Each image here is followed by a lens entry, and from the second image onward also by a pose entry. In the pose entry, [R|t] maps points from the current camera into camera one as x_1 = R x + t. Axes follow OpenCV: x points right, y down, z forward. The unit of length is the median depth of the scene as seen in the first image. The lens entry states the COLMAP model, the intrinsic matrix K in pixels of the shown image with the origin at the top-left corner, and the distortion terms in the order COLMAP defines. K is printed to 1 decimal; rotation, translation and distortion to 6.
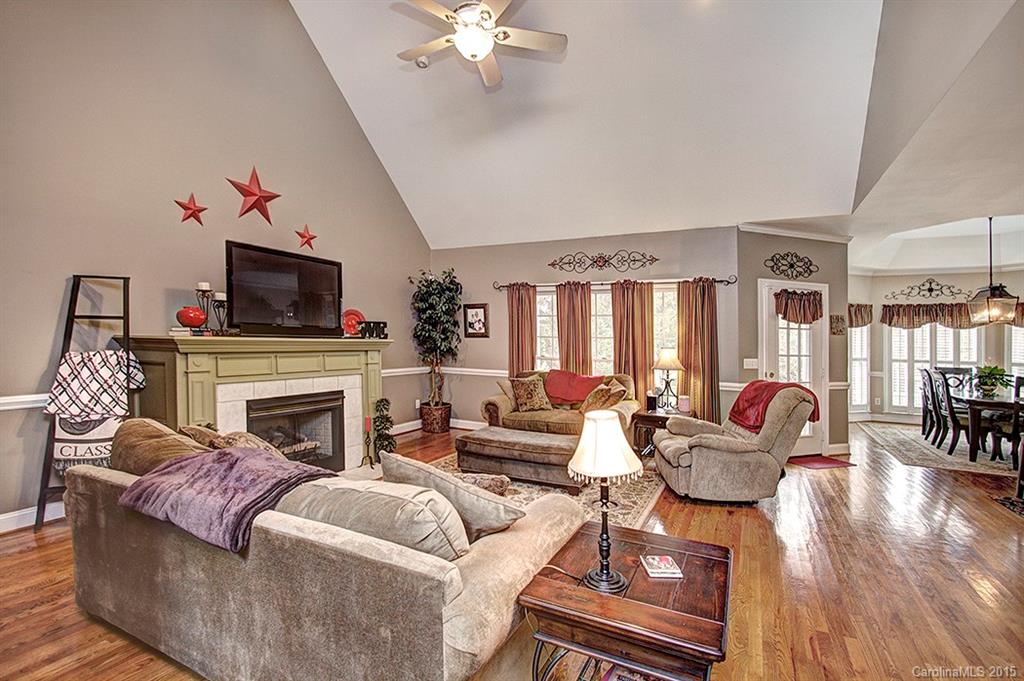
lens RADIAL K [[483.7, 0, 485.4], [0, 483.7, 327.2], [0, 0, 1]] dist [-0.008525, 0.000294]
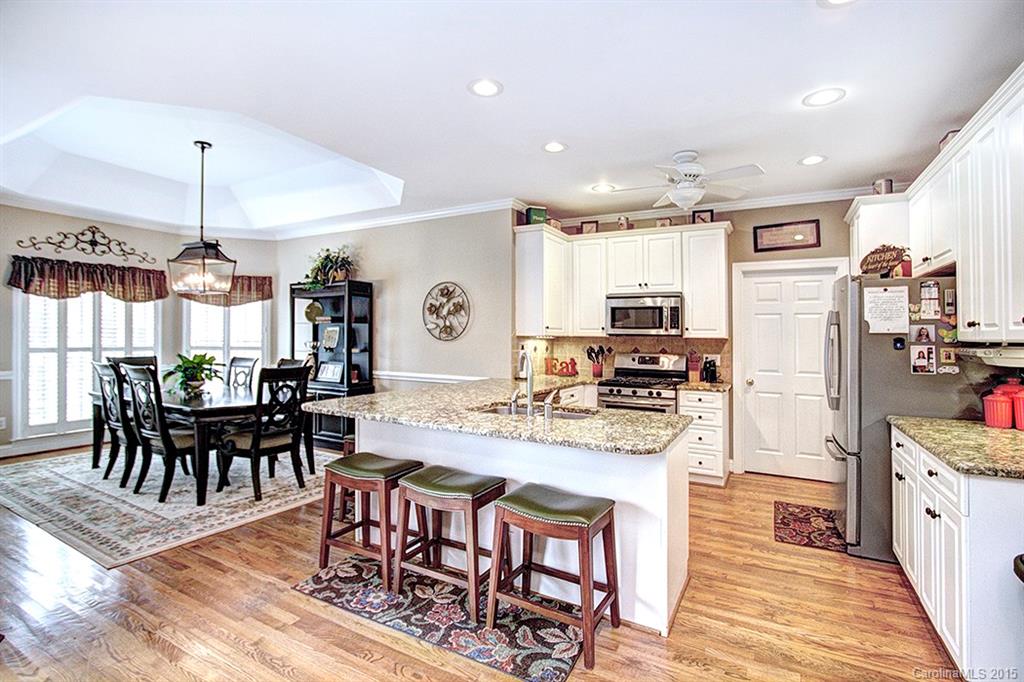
lens RADIAL K [[483.7, 0, 535.7], [0, 483.7, 339.7], [0, 0, 1]] dist [-0.008525, 0.000294]
pose [[0.001250, -0.028230, 0.999601, 0.293531], [-0.039452, 0.998822, 0.028257, 0.016477], [-0.999221, -0.039472, 0.000134, 0.436206]]
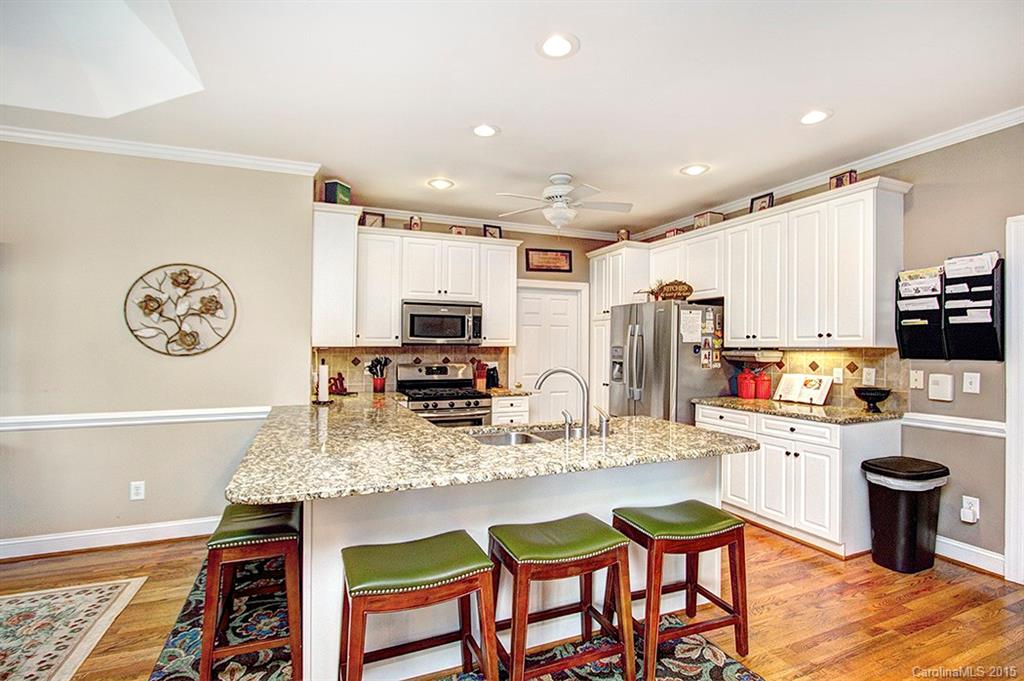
lens RADIAL K [[483.7, 0, 506.8], [0, 483.7, 339.5], [0, 0, 1]] dist [-0.008525, 0.000294]
pose [[-0.770241, -0.014661, 0.637585, 0.486120], [-0.034528, 0.999228, -0.018736, 0.025883], [-0.636818, -0.036446, -0.770152, 0.722052]]
